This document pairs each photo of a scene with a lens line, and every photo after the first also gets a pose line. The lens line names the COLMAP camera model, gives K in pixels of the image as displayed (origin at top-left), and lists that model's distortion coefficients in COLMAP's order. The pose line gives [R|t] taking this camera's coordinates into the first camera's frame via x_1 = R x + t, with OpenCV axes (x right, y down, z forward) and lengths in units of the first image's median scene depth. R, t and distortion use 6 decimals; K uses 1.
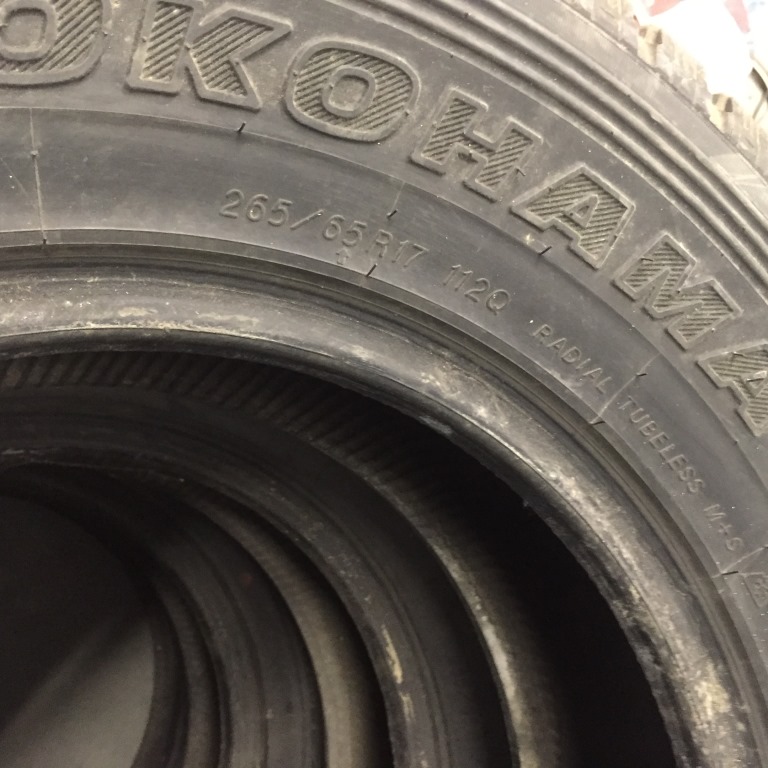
lens RADIAL K [[929.0, 0, 384.0], [0, 929.0, 384.0], [0, 0, 1]] dist [0.018585, 0.002217]
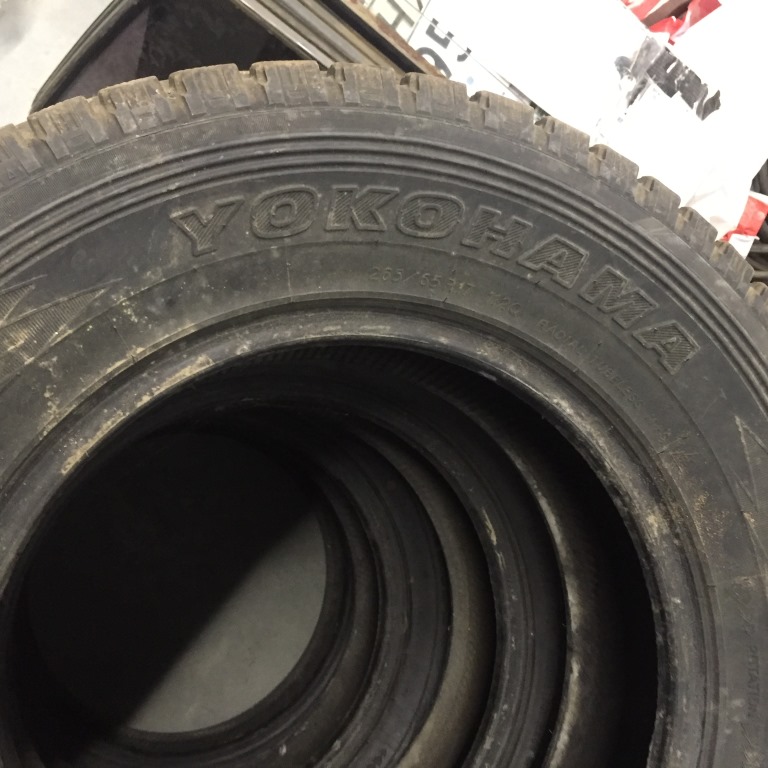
lens RADIAL K [[929.0, 0, 384.0], [0, 929.0, 384.0], [0, 0, 1]] dist [0.018585, 0.002217]
pose [[0.988062, -0.037324, -0.149466, 0.128287], [0.046290, 0.997303, 0.056964, -0.054391], [0.146936, -0.063203, 0.987125, -0.856014]]
